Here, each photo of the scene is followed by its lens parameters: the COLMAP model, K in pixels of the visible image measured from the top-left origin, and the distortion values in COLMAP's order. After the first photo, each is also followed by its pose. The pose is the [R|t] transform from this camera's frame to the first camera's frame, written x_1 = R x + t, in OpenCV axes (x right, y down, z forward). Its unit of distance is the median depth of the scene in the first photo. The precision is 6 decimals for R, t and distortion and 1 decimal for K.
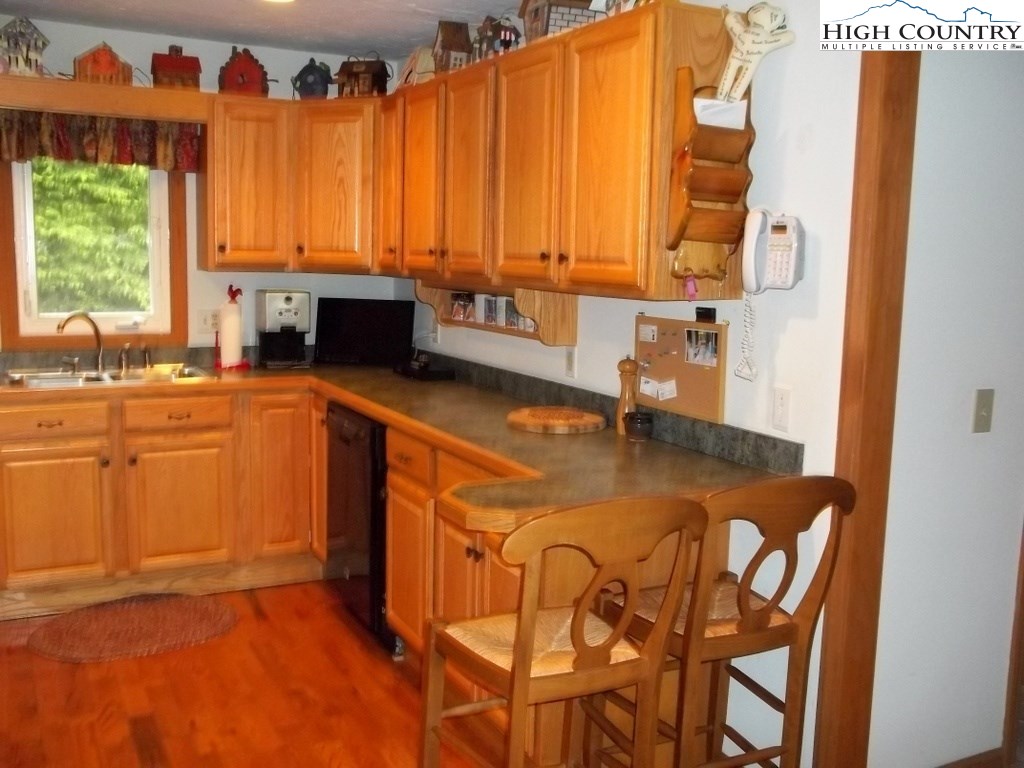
lens RADIAL K [[1001.1, 0, 512.0], [0, 1001.1, 384.0], [0, 0, 1]] dist [-0.003690, -0.024325]
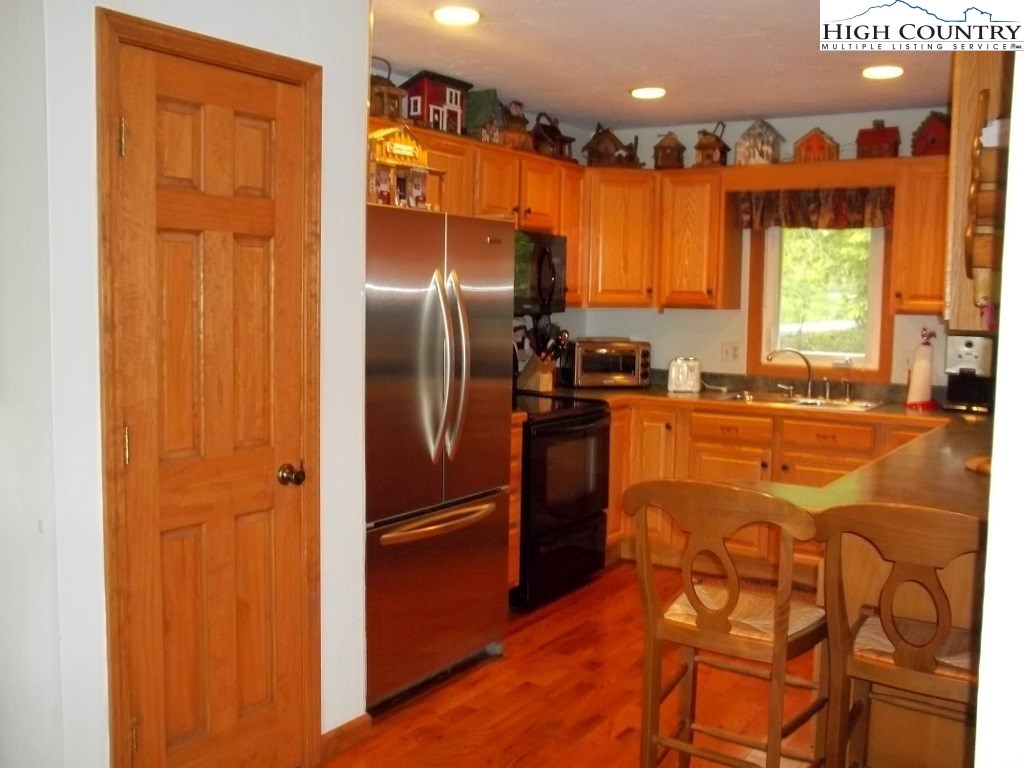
lens RADIAL K [[1001.1, 0, 512.0], [0, 1001.1, 384.0], [0, 0, 1]] dist [-0.003690, -0.024325]
pose [[0.477876, 0.057653, -0.876533, 0.493561], [-0.120232, 0.992746, -0.000252, 0.015009], [0.870160, 0.105508, 0.481341, 0.109499]]
